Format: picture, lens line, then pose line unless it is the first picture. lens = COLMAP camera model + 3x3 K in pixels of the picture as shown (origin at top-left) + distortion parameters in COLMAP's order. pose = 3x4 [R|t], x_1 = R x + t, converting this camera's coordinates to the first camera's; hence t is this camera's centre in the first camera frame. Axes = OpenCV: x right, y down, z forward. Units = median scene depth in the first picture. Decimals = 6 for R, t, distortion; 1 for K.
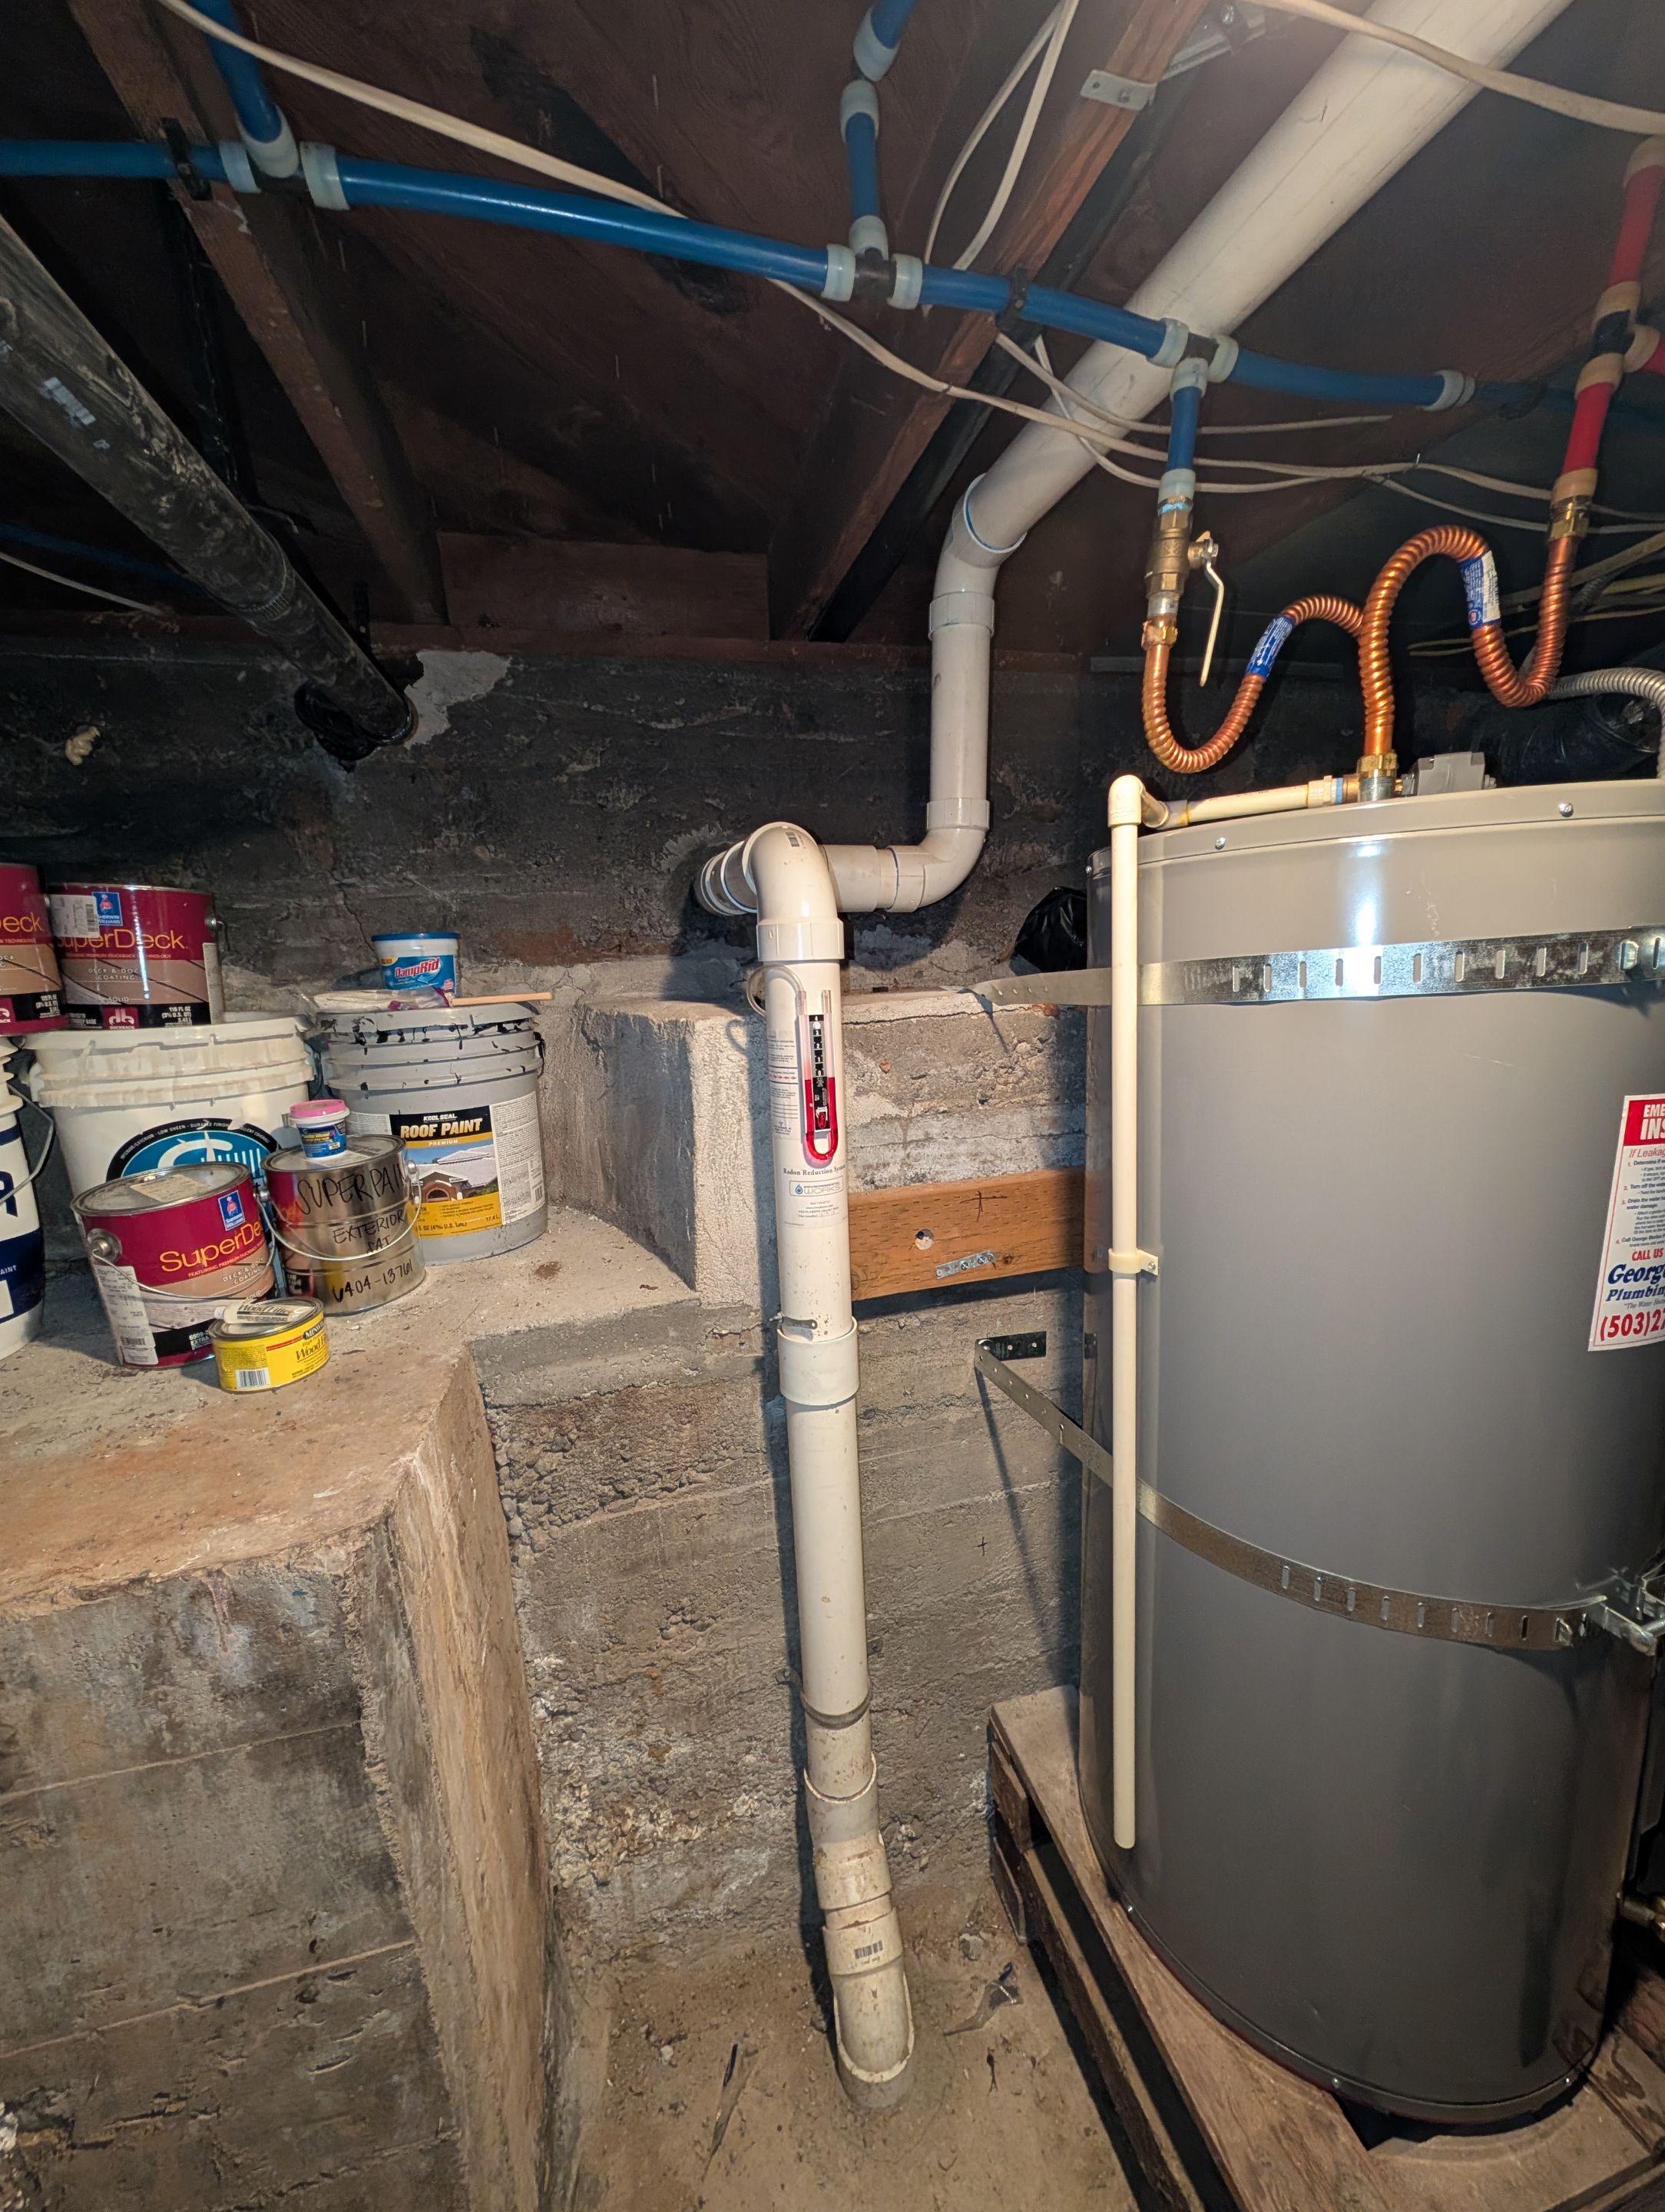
lens RADIAL K [[862.1, 0, 832.5], [0, 862.1, 1106.0], [0, 0, 1]] dist [0.000021, -0.000001]
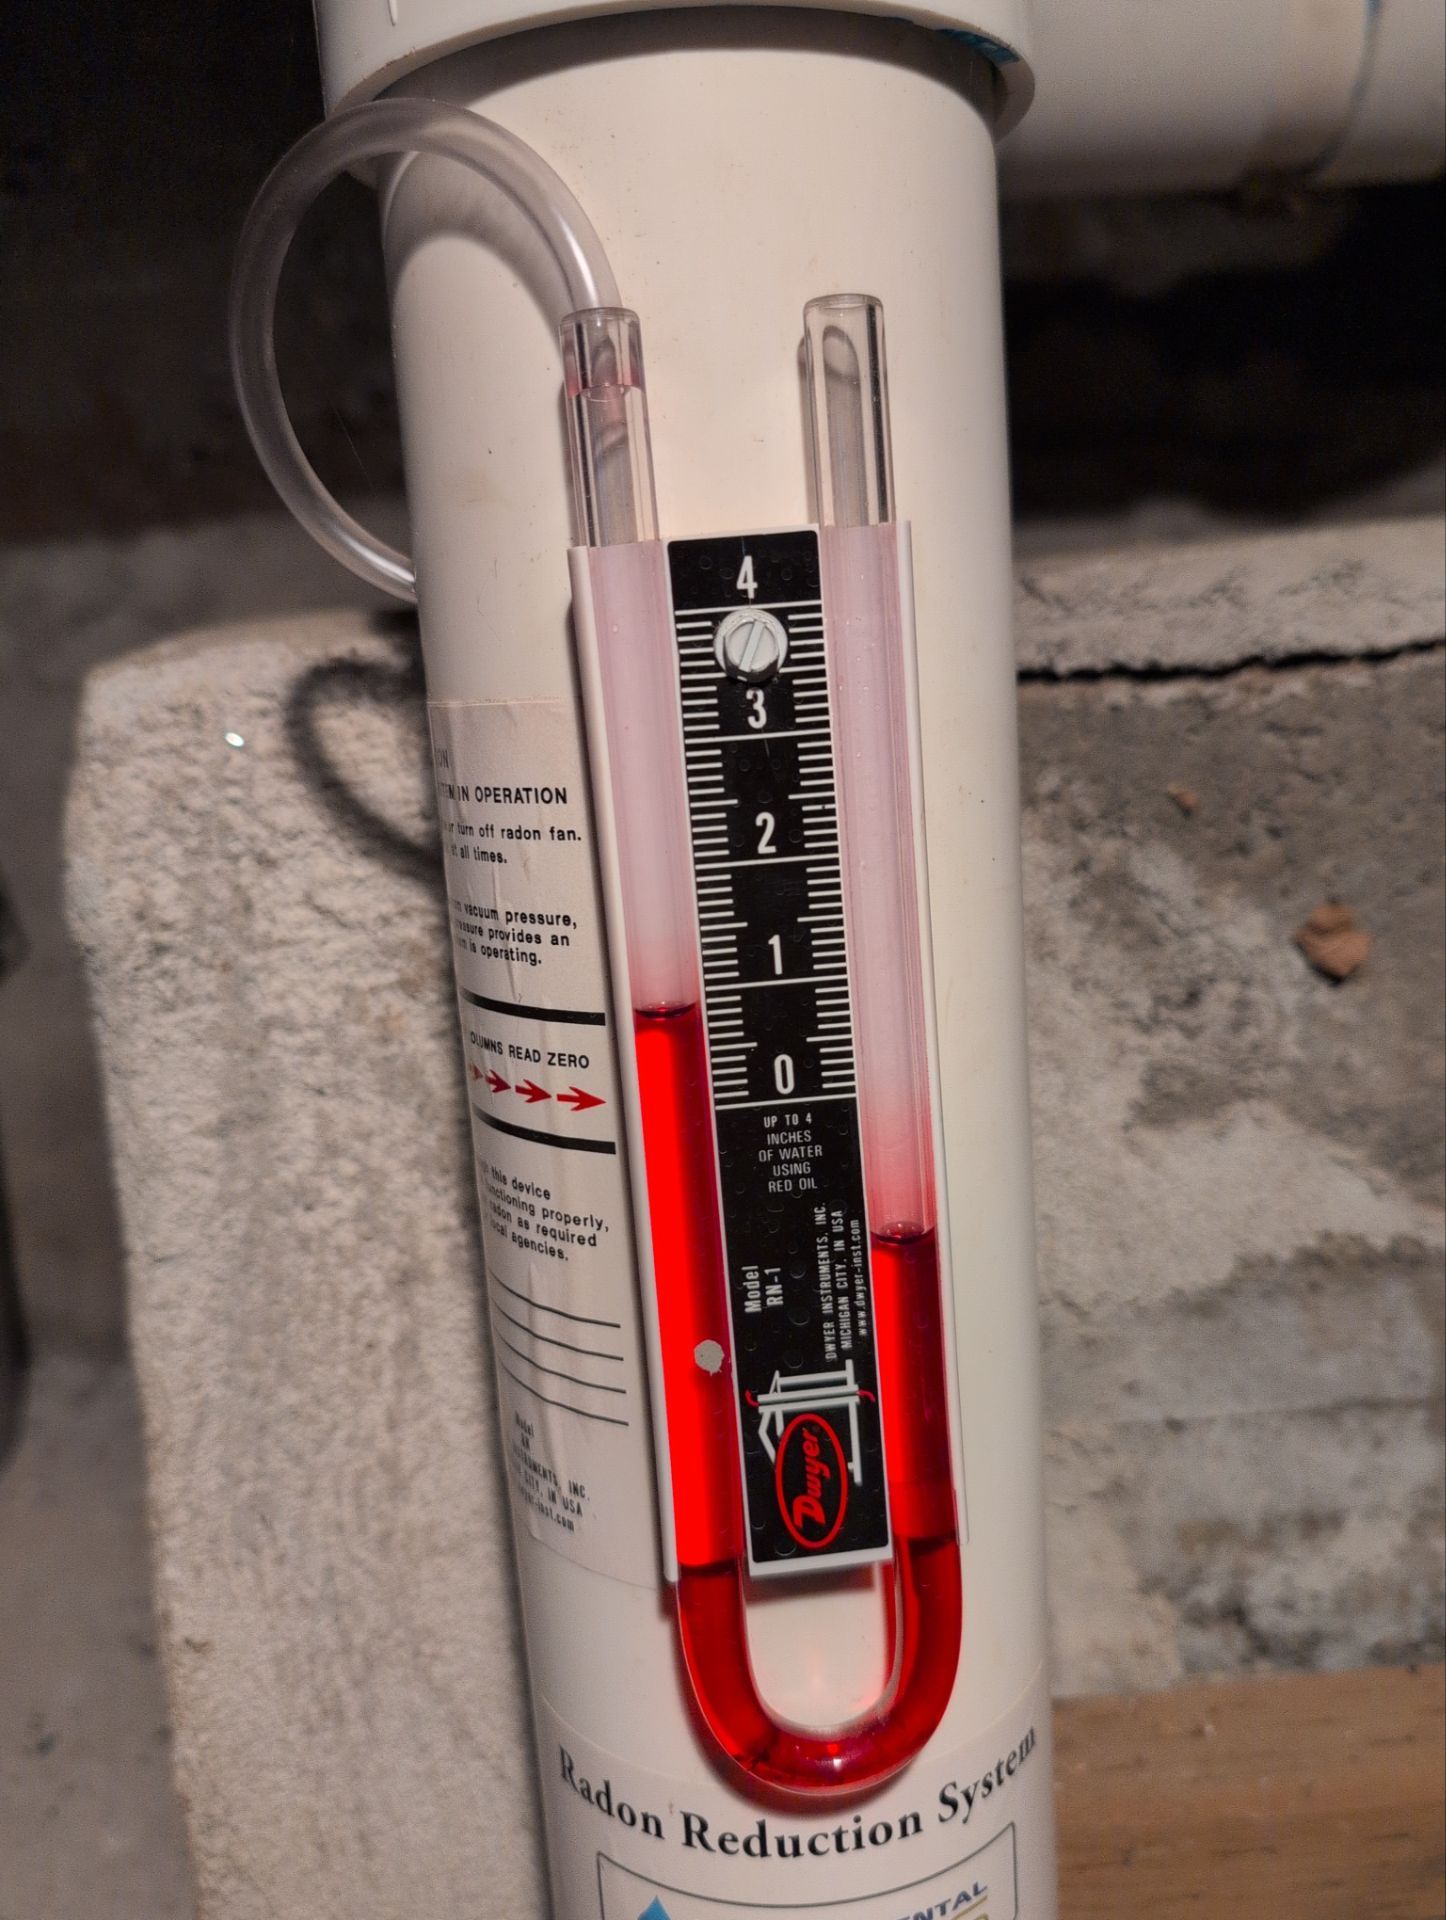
lens RADIAL K [[1623.2, 0, 723.0], [0, 1623.2, 960.0], [0, 0, 1]] dist [-0.040343, 0.001418]
pose [[0.970260, 0.013403, -0.241693, 0.025150], [-0.006765, 0.999577, 0.028273, -0.054240], [0.241970, -0.025798, 0.969941, 0.730872]]
